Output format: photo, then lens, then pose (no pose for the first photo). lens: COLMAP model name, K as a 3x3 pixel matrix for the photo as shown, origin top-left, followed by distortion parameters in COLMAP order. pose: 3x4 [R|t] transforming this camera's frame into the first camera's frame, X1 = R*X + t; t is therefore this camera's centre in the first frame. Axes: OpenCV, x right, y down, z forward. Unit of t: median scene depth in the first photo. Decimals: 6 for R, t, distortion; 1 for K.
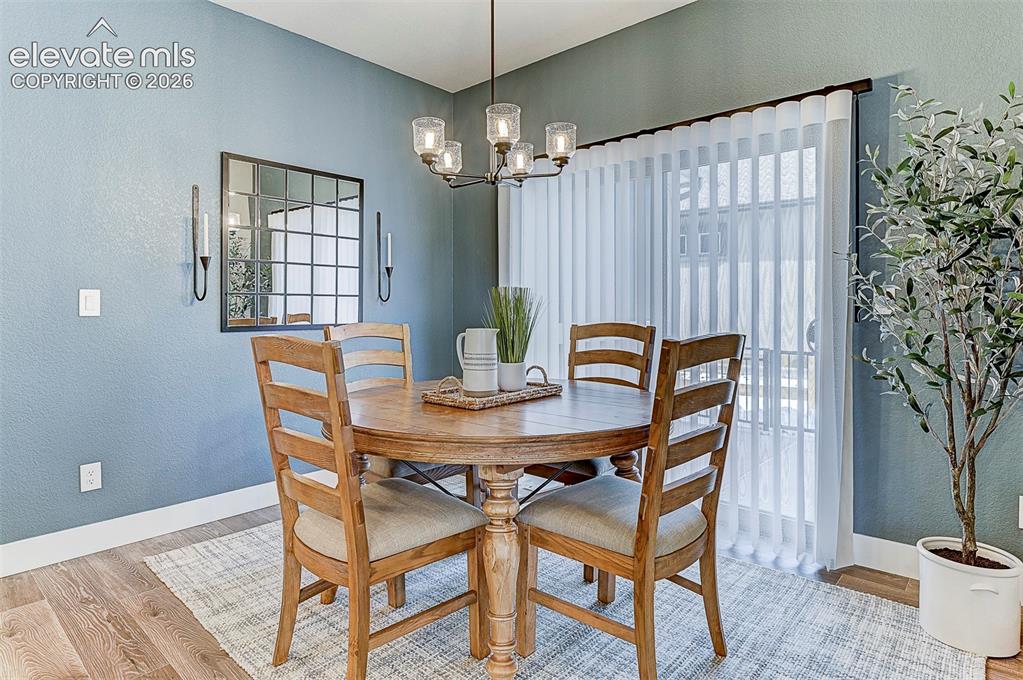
lens RADIAL K [[574.2, 0, 494.3], [0, 574.2, 311.2], [0, 0, 1]] dist [-0.007421, -0.001111]
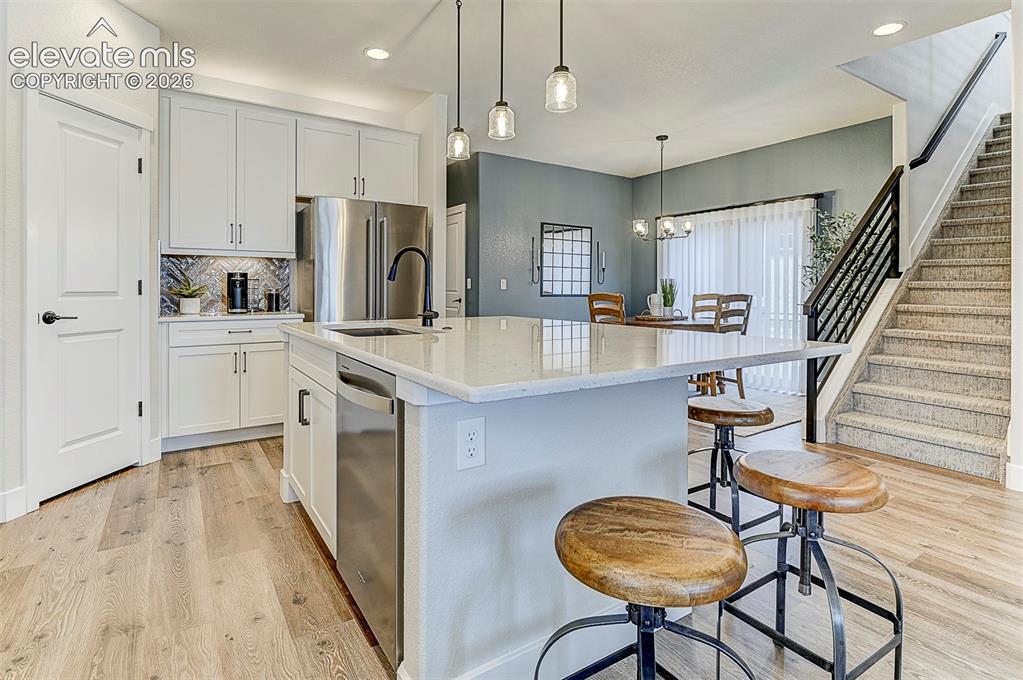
lens RADIAL K [[510.1, 0, 504.7], [0, 510.1, 297.6], [0, 0, 1]] dist [-0.002118, -0.003564]
pose [[0.972302, 0.006583, -0.233635, -0.177424], [-0.005398, 0.999969, 0.005711, 0.044080], [0.233665, -0.004292, 0.972308, -1.670725]]
